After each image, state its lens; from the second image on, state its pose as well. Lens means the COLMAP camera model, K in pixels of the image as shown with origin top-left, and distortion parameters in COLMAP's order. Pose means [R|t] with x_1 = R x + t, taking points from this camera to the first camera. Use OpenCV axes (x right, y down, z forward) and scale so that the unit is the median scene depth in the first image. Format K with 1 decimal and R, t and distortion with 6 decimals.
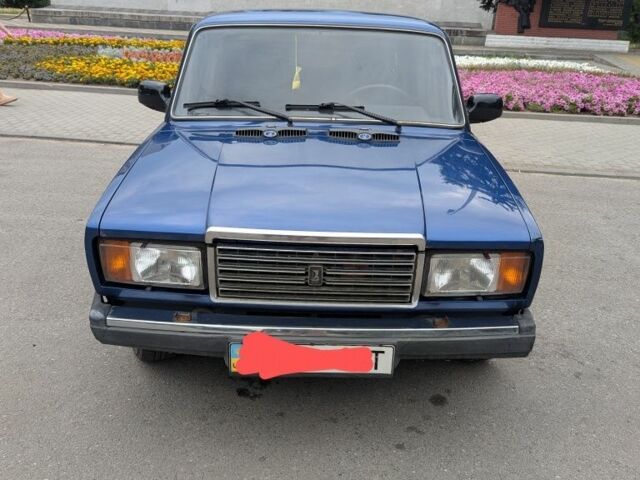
lens RADIAL K [[608.4, 0, 319.7], [0, 608.4, 234.9], [0, 0, 1]] dist [-0.001764, 0.000000]
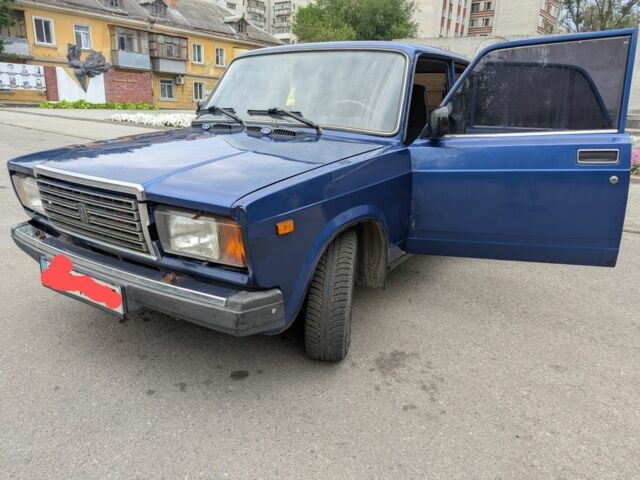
lens RADIAL K [[455.2, 0, 313.8], [0, 455.2, 246.2], [0, 0, 1]] dist [0.006526, -0.006204]
pose [[0.835013, 0.157992, -0.527060, 0.731868], [-0.194124, 0.980884, -0.013516, 0.047834], [0.514849, 0.113601, 0.849721, 0.419519]]
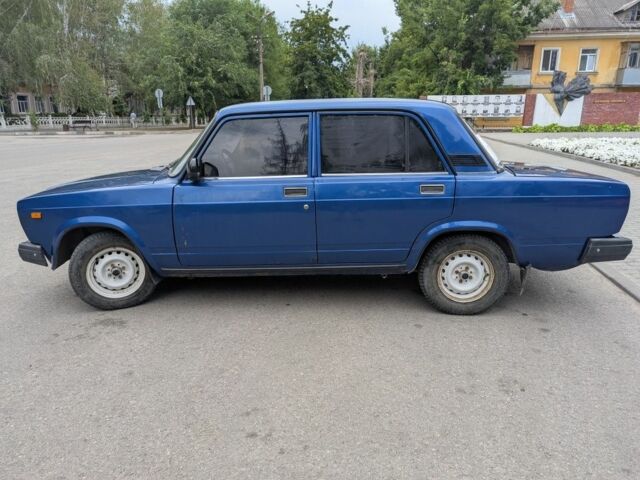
lens RADIAL K [[455.2, 0, 315.5], [0, 455.2, 239.6], [0, 0, 1]] dist [0.006526, -0.006204]
pose [[-0.051434, 0.221512, -0.973800, 1.661175], [-0.331732, 0.915935, 0.225870, -0.507428], [0.941970, 0.334658, 0.026373, 1.752466]]
